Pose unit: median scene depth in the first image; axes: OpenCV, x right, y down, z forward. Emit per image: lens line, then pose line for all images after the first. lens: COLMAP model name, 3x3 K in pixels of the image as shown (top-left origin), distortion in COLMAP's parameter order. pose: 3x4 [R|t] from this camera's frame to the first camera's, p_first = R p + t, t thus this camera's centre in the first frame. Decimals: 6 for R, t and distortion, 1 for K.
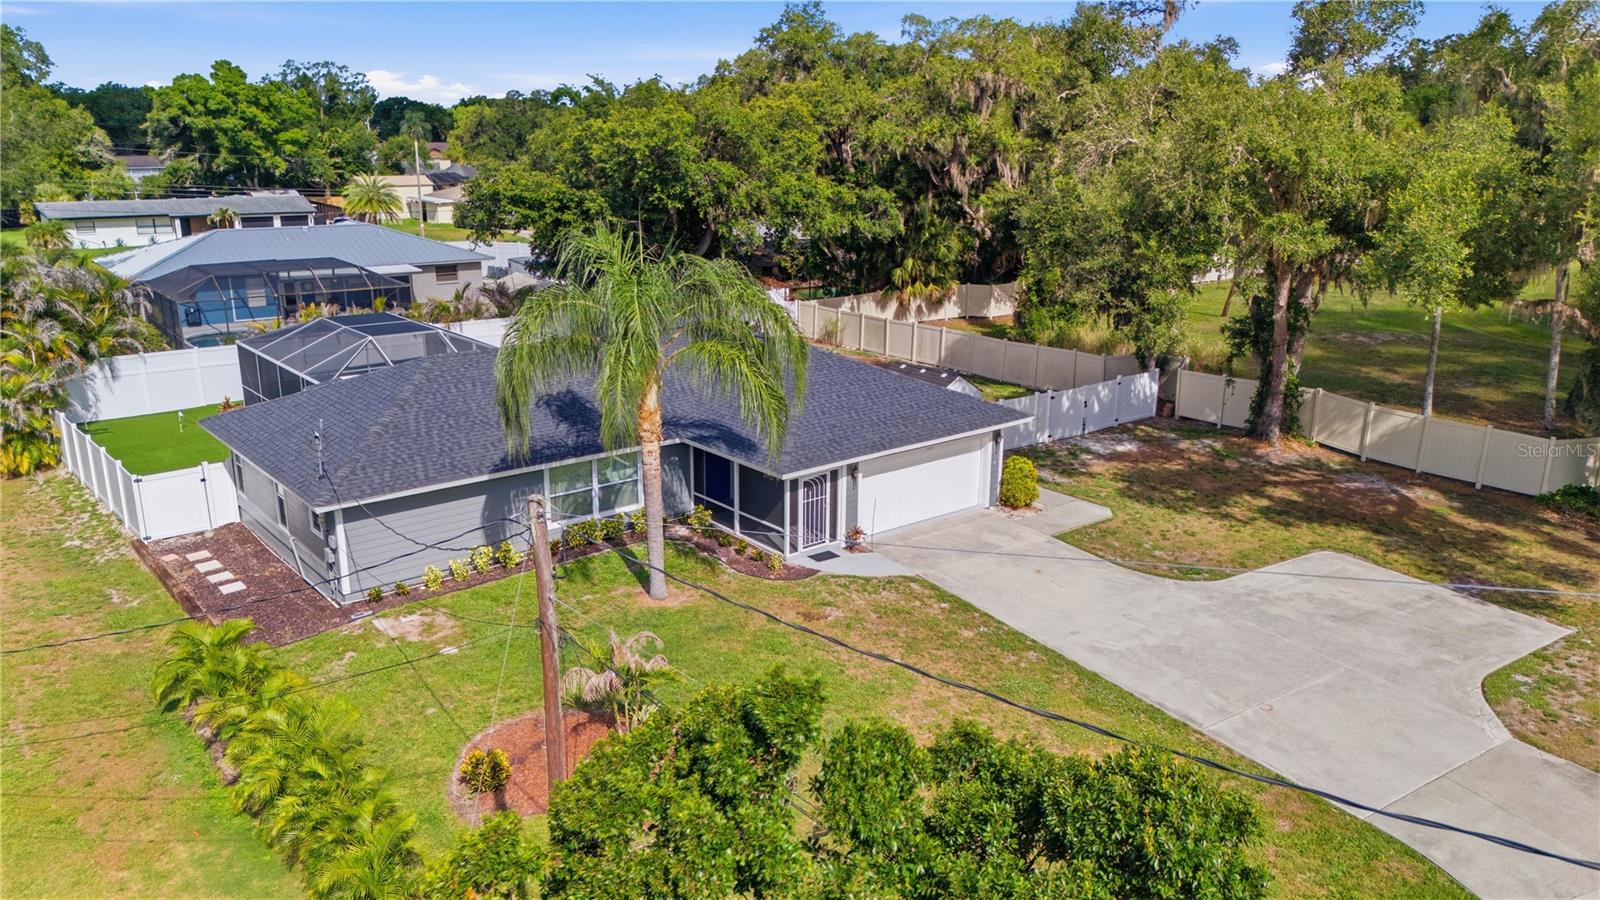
lens RADIAL K [[1189.5, 0, 800.0], [0, 1189.5, 450.0], [0, 0, 1]] dist [0.088797, -0.099125]
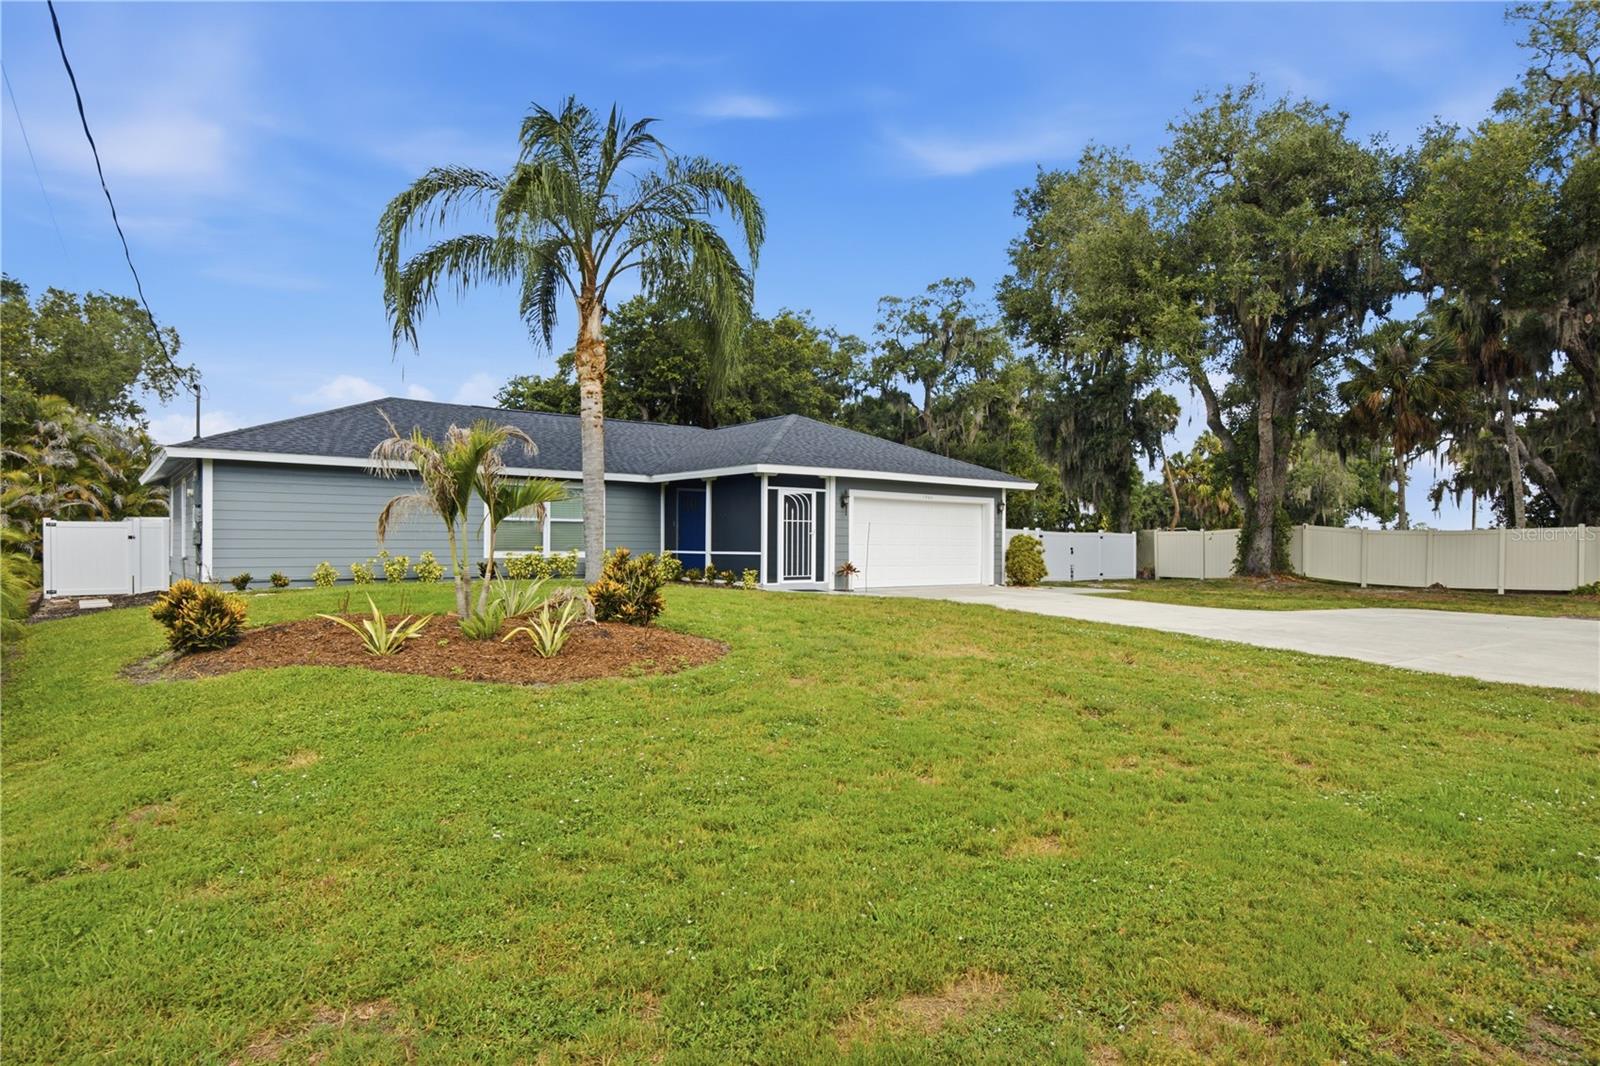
lens RADIAL K [[883.8, 0, 792.6], [0, 883.8, 546.9], [0, 0, 1]] dist [-0.003837, -0.000967]
pose [[0.999947, 0.001713, -0.010169, 0.014665], [-0.004375, 0.963438, -0.267895, 0.220316], [0.009339, 0.267925, 0.963394, 0.384805]]
